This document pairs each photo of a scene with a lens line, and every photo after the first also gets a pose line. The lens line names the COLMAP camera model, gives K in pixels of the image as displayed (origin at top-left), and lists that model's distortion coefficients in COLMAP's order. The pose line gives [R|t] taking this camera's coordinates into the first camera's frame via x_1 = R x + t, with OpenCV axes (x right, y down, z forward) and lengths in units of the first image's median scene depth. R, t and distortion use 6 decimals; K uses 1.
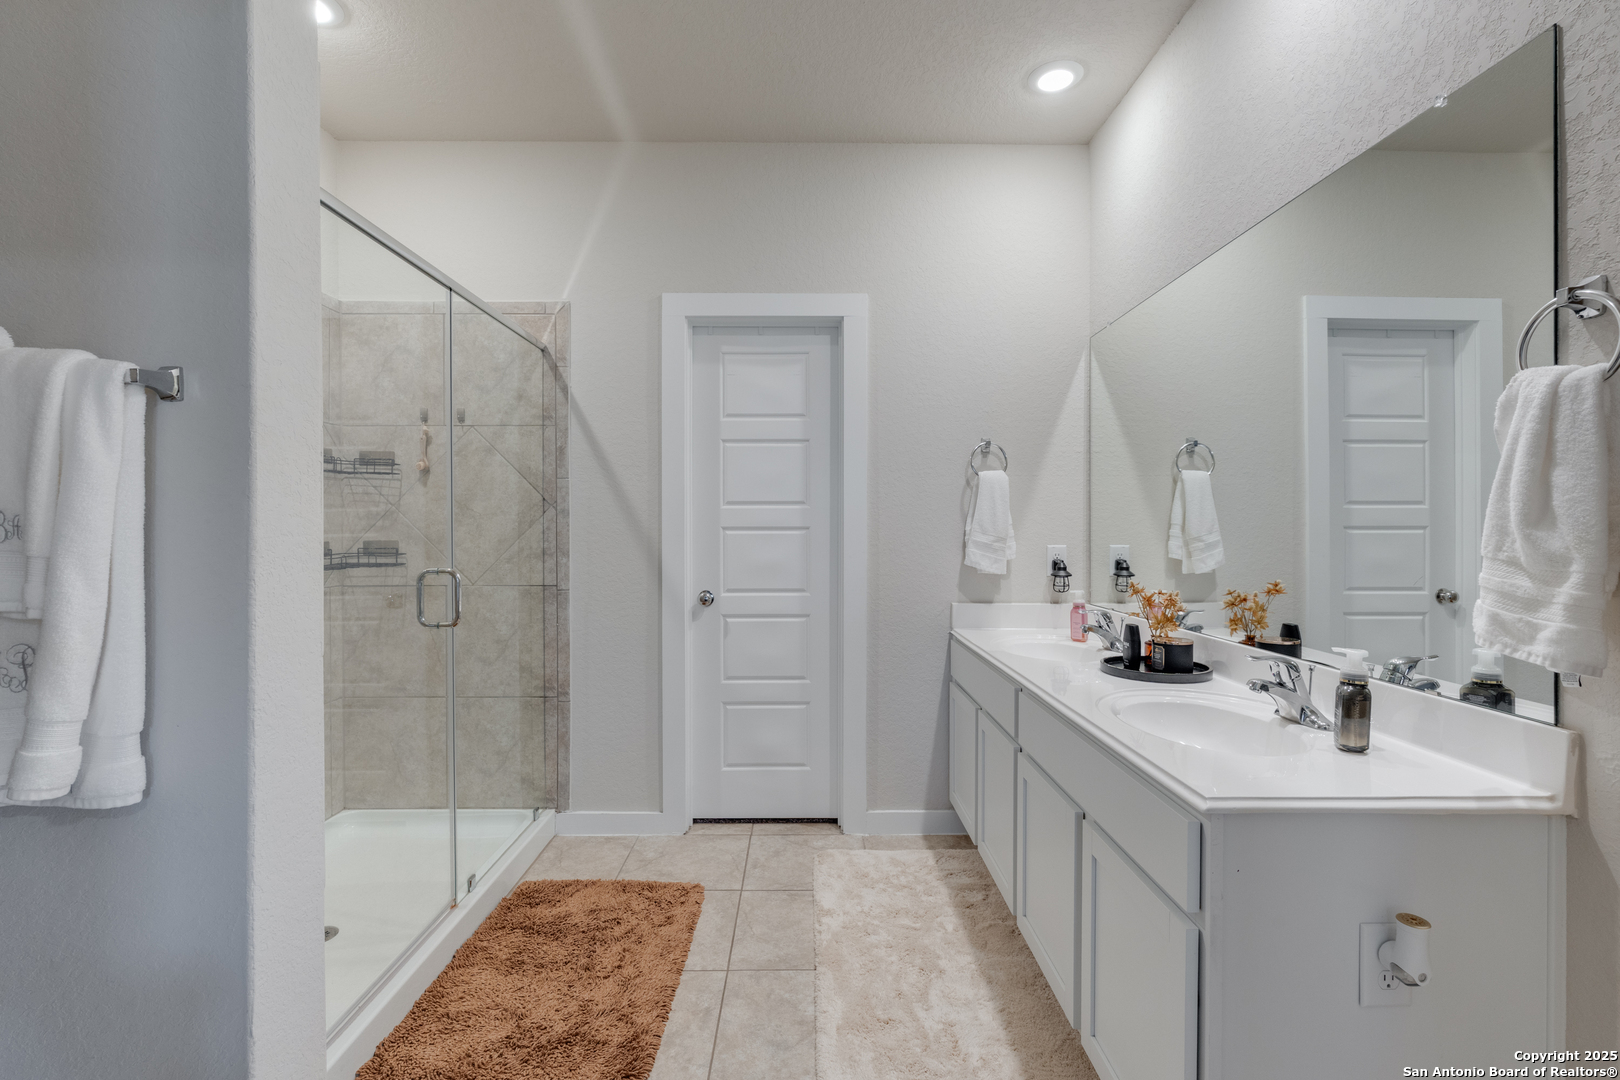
lens RADIAL K [[715.0, 0, 817.6], [0, 715.0, 520.8], [0, 0, 1]] dist [-0.004201, 0.000013]
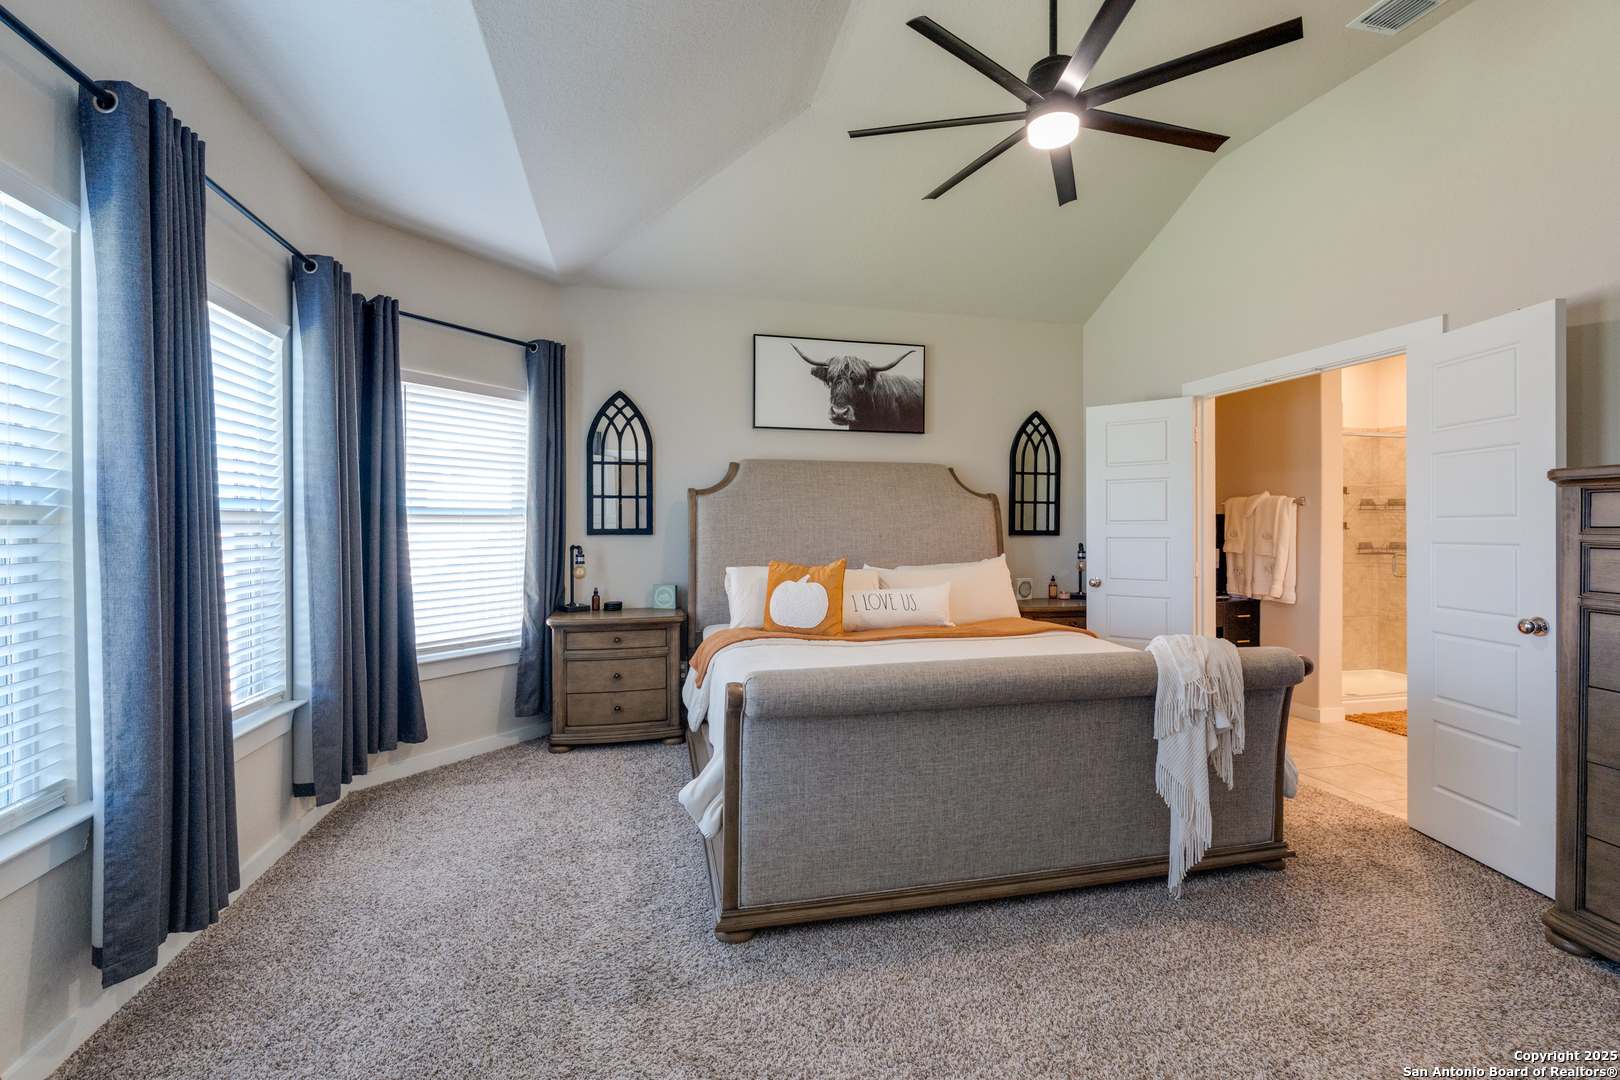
lens RADIAL K [[715.0, 0, 817.6], [0, 715.0, 520.8], [0, 0, 1]] dist [-0.004201, 0.000013]
pose [[0.221603, 0.003284, -0.975131, 2.499931], [-0.004976, 0.999985, 0.002237, -0.072940], [0.975124, 0.004357, 0.221616, -2.651338]]
